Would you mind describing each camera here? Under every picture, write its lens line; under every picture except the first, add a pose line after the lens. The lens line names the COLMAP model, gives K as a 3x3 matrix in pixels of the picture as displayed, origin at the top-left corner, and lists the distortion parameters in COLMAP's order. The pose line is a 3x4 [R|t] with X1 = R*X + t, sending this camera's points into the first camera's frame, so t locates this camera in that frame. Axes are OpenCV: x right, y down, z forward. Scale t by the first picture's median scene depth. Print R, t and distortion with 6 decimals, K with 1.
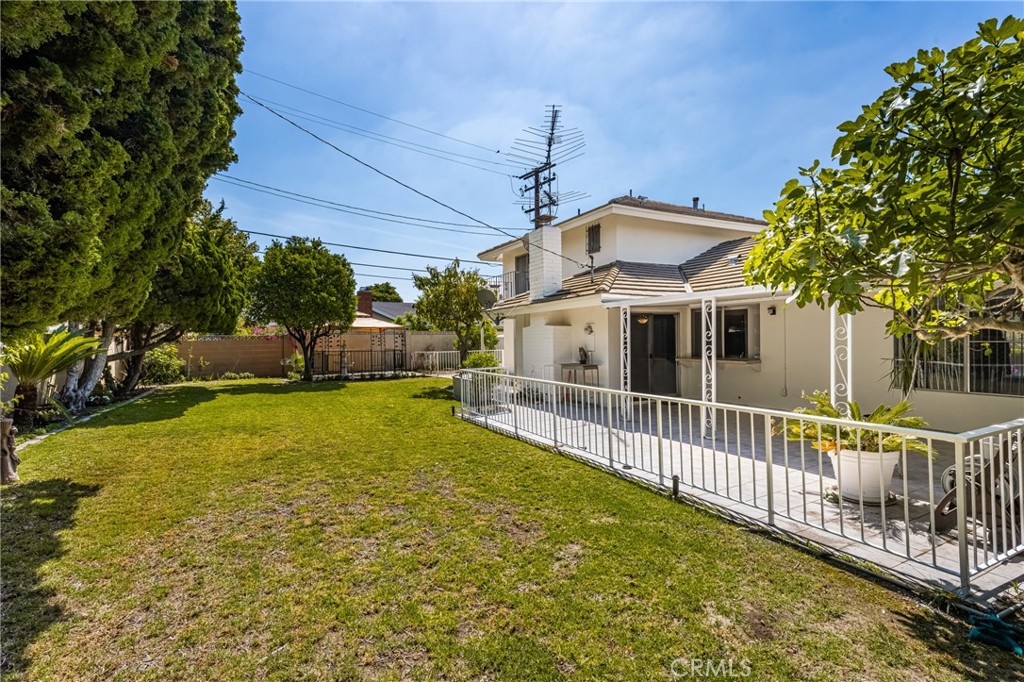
lens RADIAL K [[490.5, 0, 514.0], [0, 490.5, 325.9], [0, 0, 1]] dist [0.010831, -0.000703]
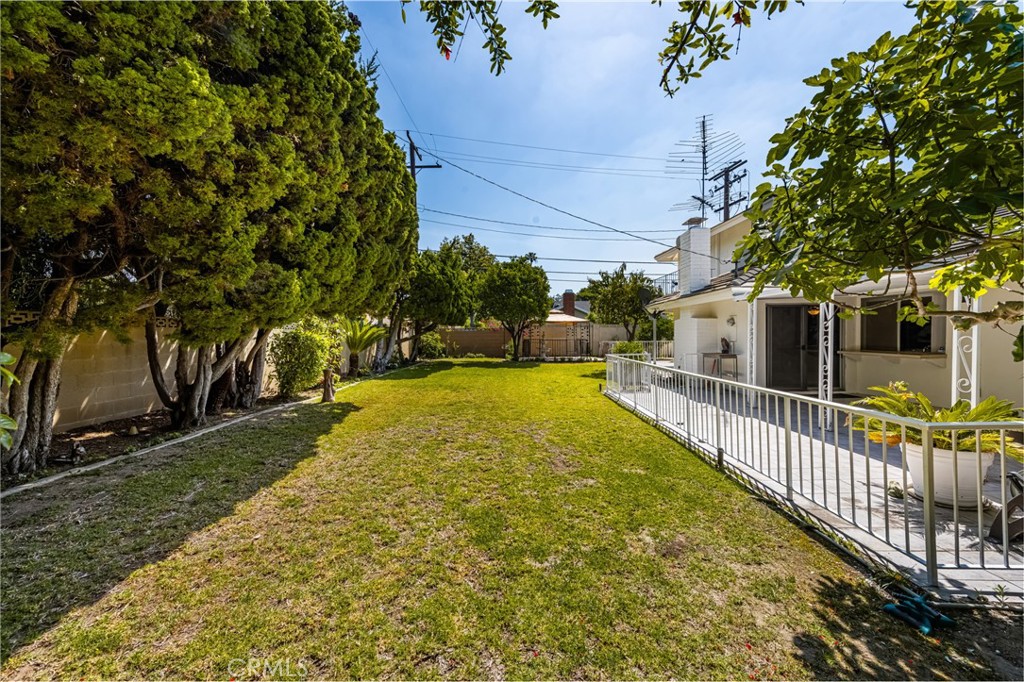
lens RADIAL K [[428.2, 0, 509.5], [0, 428.2, 326.5], [0, 0, 1]] dist [0.001803, -0.000184]
pose [[0.866998, -0.001860, -0.498308, 0.219949], [0.008233, 0.999910, 0.010591, 0.005200], [0.498243, -0.013285, 0.866935, -0.052620]]
